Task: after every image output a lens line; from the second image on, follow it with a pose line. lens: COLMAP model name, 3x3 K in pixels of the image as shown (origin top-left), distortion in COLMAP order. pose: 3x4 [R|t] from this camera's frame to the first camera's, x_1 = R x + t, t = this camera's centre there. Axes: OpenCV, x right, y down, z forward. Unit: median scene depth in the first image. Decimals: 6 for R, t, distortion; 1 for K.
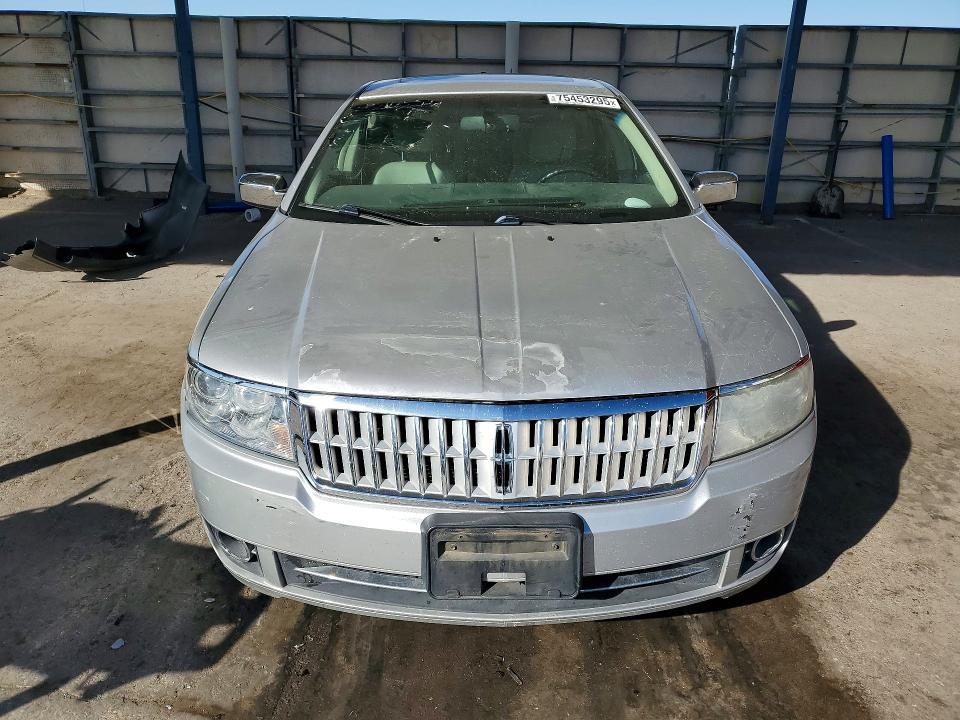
lens RADIAL K [[713.4, 0, 480.0], [0, 713.4, 360.0], [0, 0, 1]] dist [0.066712, -0.077173]
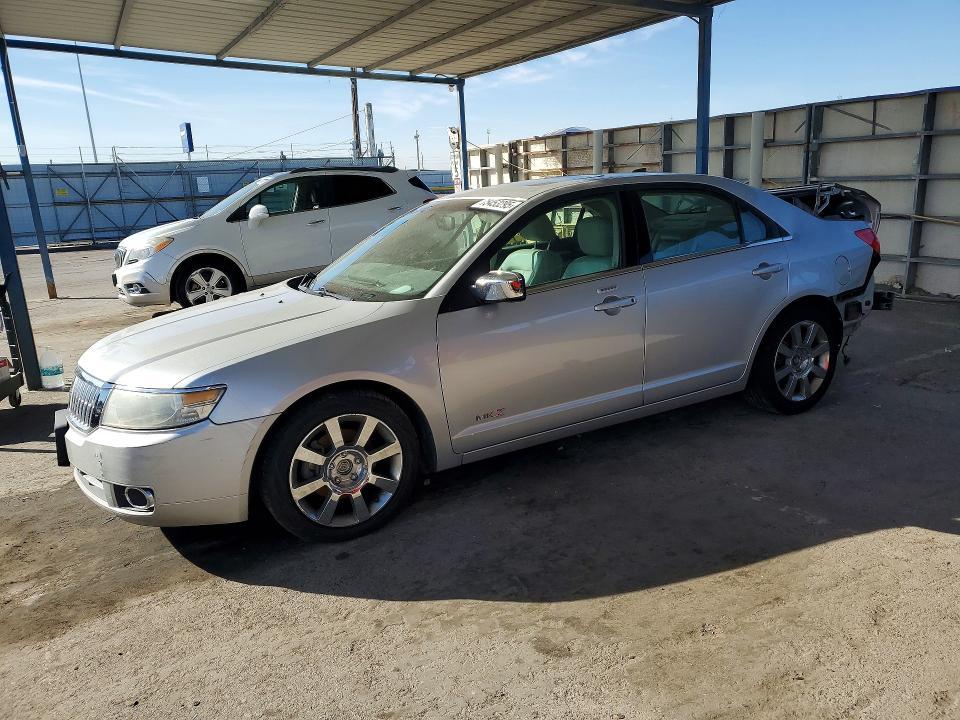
lens RADIAL K [[713.4, 0, 480.0], [0, 713.4, 360.0], [0, 0, 1]] dist [0.066712, -0.077173]
pose [[0.511290, 0.172432, -0.841932, 0.400353], [-0.251748, 0.966741, 0.045112, -0.057121], [0.821709, 0.188889, 0.537694, 0.140715]]
